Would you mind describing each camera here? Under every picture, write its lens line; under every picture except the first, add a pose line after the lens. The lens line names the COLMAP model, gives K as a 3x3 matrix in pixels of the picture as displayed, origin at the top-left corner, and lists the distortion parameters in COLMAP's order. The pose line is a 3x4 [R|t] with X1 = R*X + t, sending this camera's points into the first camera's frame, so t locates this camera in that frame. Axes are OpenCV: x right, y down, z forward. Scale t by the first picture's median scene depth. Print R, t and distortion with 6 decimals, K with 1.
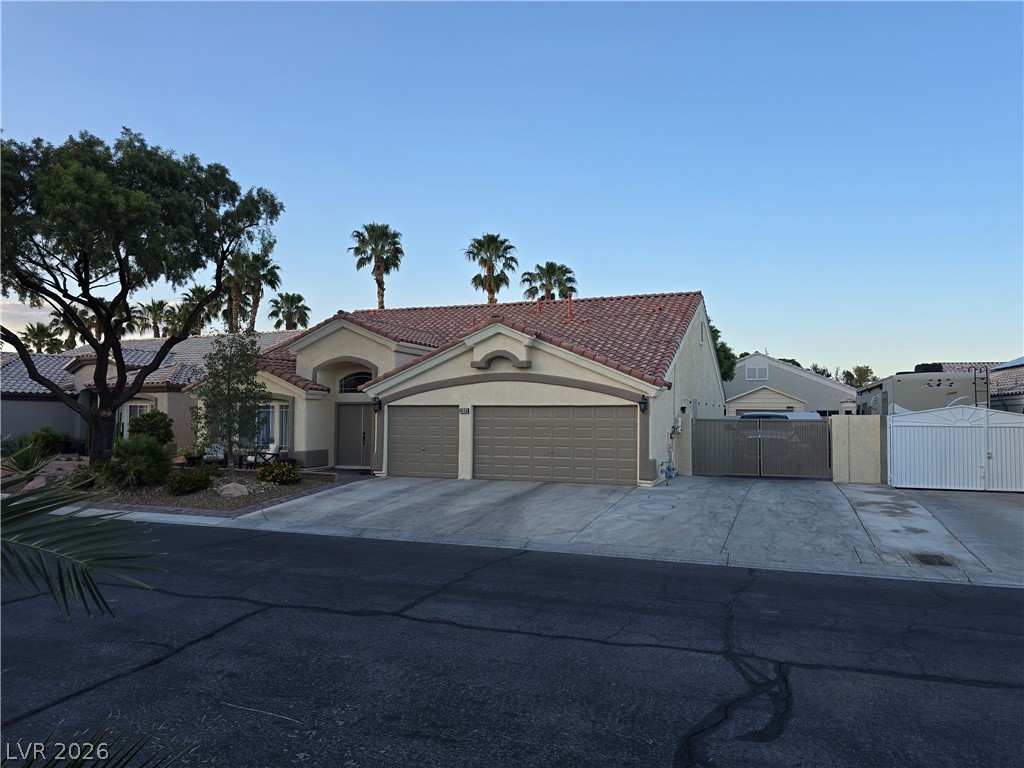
lens RADIAL K [[719.7, 0, 516.9], [0, 719.7, 385.5], [0, 0, 1]] dist [0.068233, -0.055285]
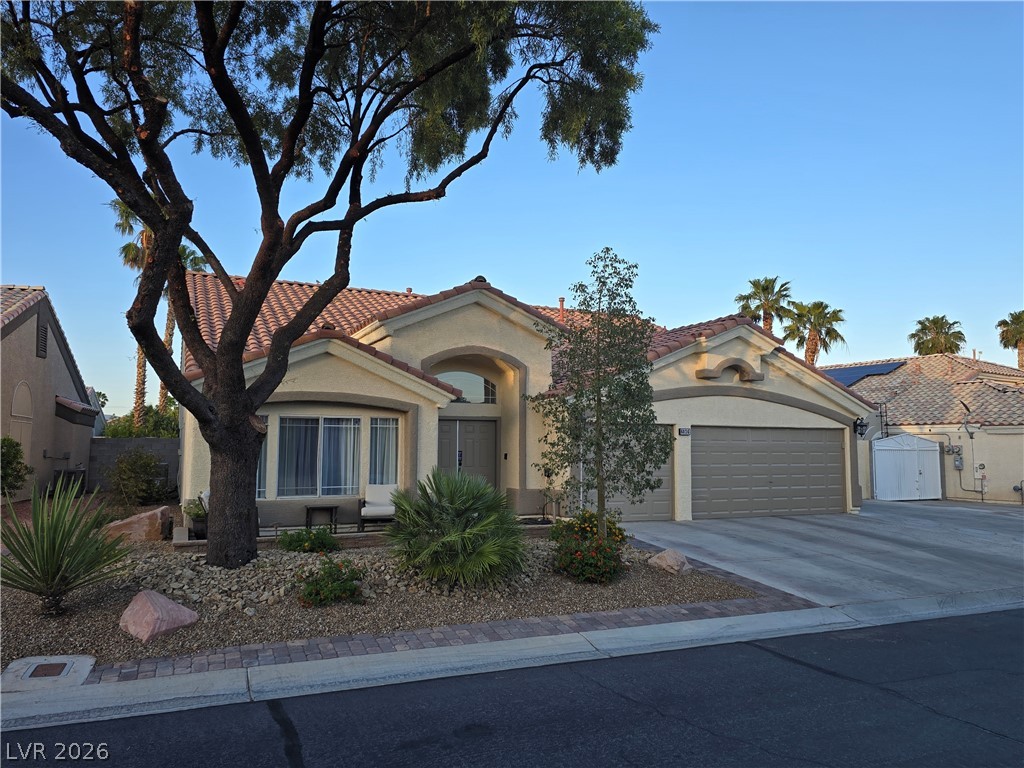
lens RADIAL K [[718.0, 0, 508.5], [0, 718.0, 386.2], [0, 0, 1]] dist [0.072243, -0.060740]
pose [[0.701037, 0.059274, 0.710657, -0.731160], [-0.030752, 0.998125, -0.052916, 0.031685], [-0.712461, 0.015242, 0.701546, 0.561513]]
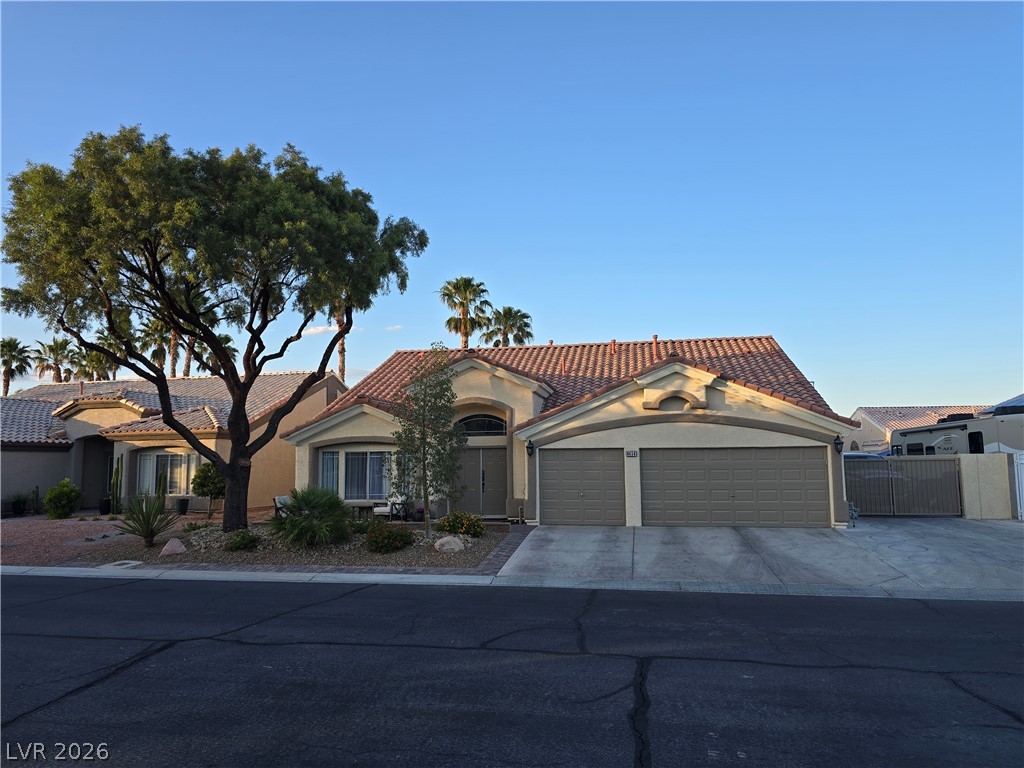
lens RADIAL K [[718.0, 0, 508.5], [0, 718.0, 386.2], [0, 0, 1]] dist [0.072243, -0.060740]
pose [[0.982877, 0.004234, 0.184215, -0.392914], [0.007452, 0.998005, -0.062701, 0.003996], [-0.184112, 0.063000, 0.980884, 0.082040]]
